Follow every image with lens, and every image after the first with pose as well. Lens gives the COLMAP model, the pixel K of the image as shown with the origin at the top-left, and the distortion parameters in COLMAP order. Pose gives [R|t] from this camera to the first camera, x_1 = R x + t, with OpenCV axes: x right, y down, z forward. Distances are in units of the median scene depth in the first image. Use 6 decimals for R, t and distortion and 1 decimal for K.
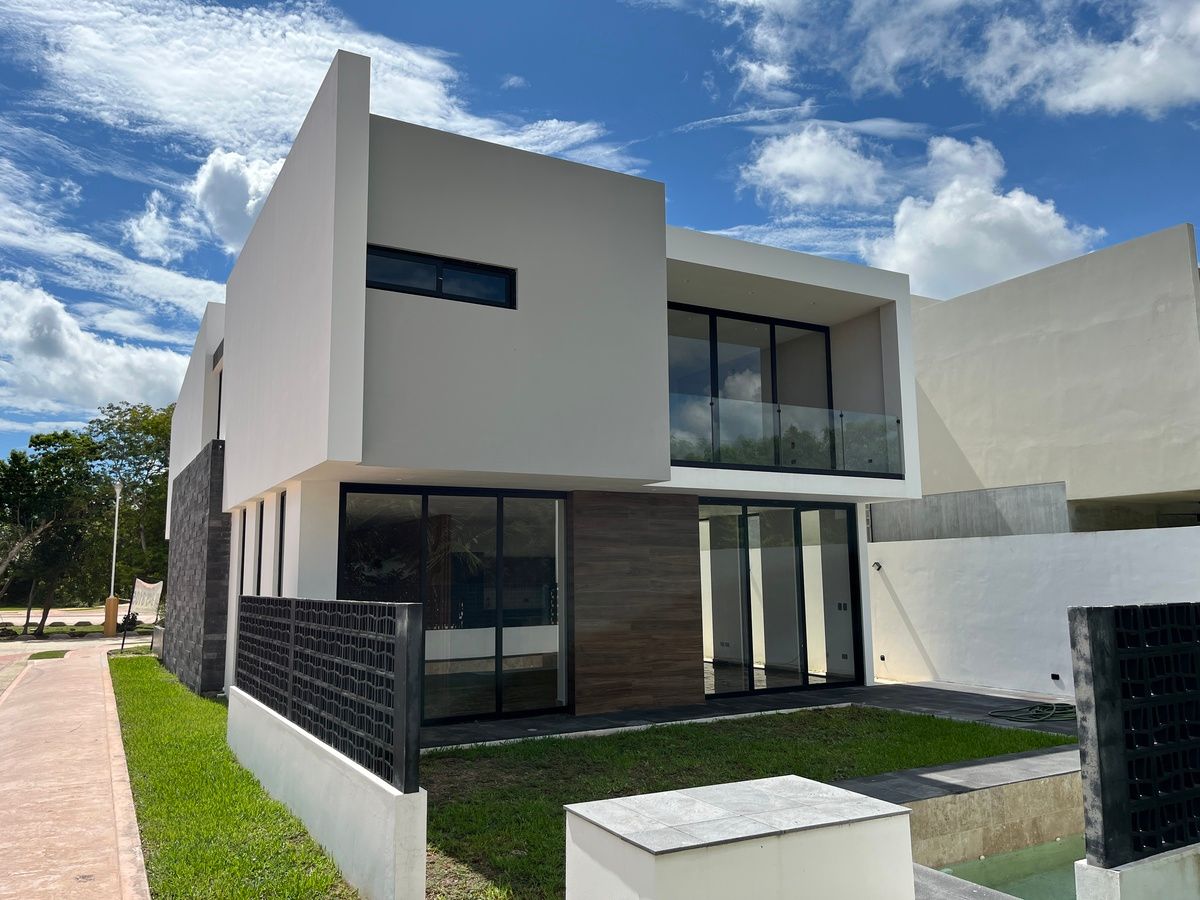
lens RADIAL K [[910.7, 0, 599.6], [0, 910.7, 453.1], [0, 0, 1]] dist [0.058462, -0.085890]
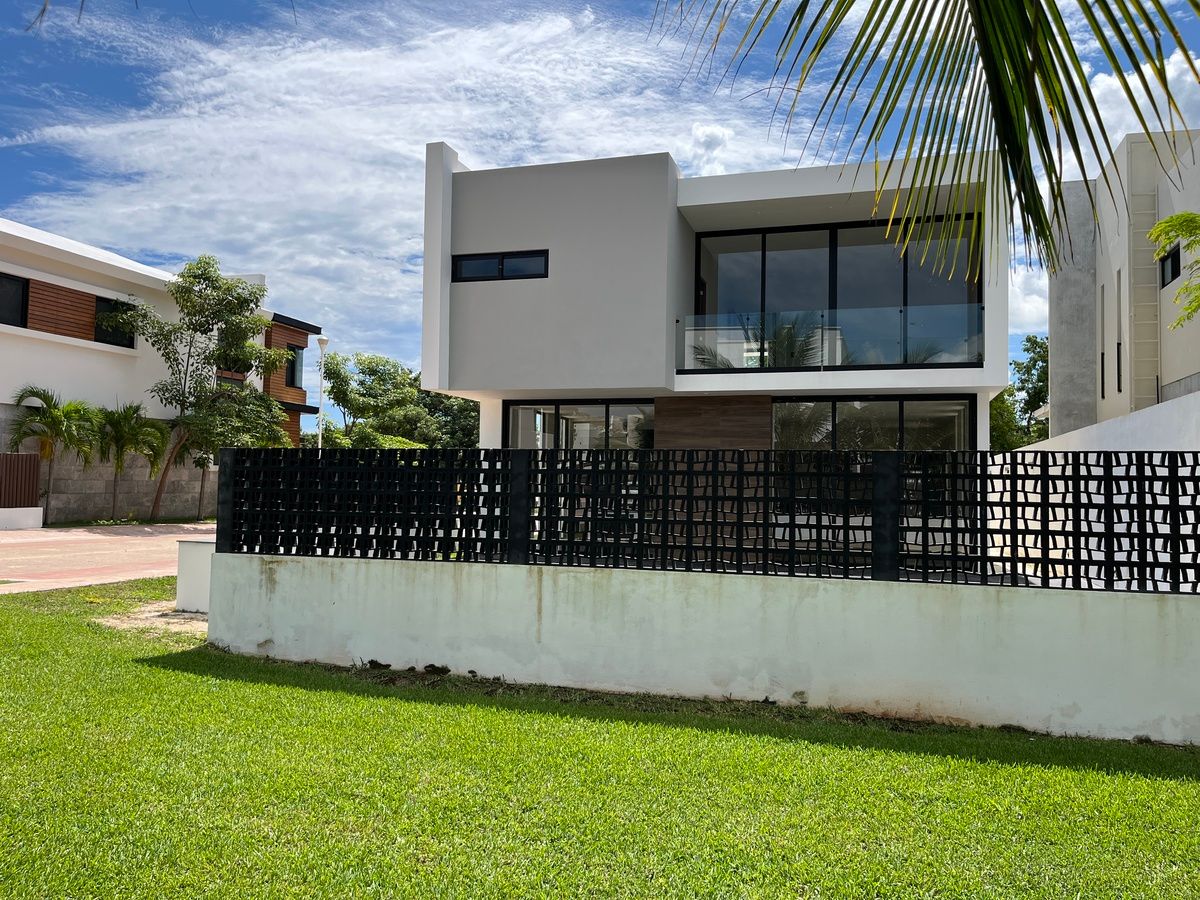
lens RADIAL K [[910.7, 0, 602.9], [0, 910.7, 446.1], [0, 0, 1]] dist [0.058462, -0.085890]
pose [[0.692838, -0.009230, -0.721034, 0.934595], [0.073177, 0.995656, 0.057569, 0.031982], [0.717370, -0.092649, 0.690504, 0.023408]]
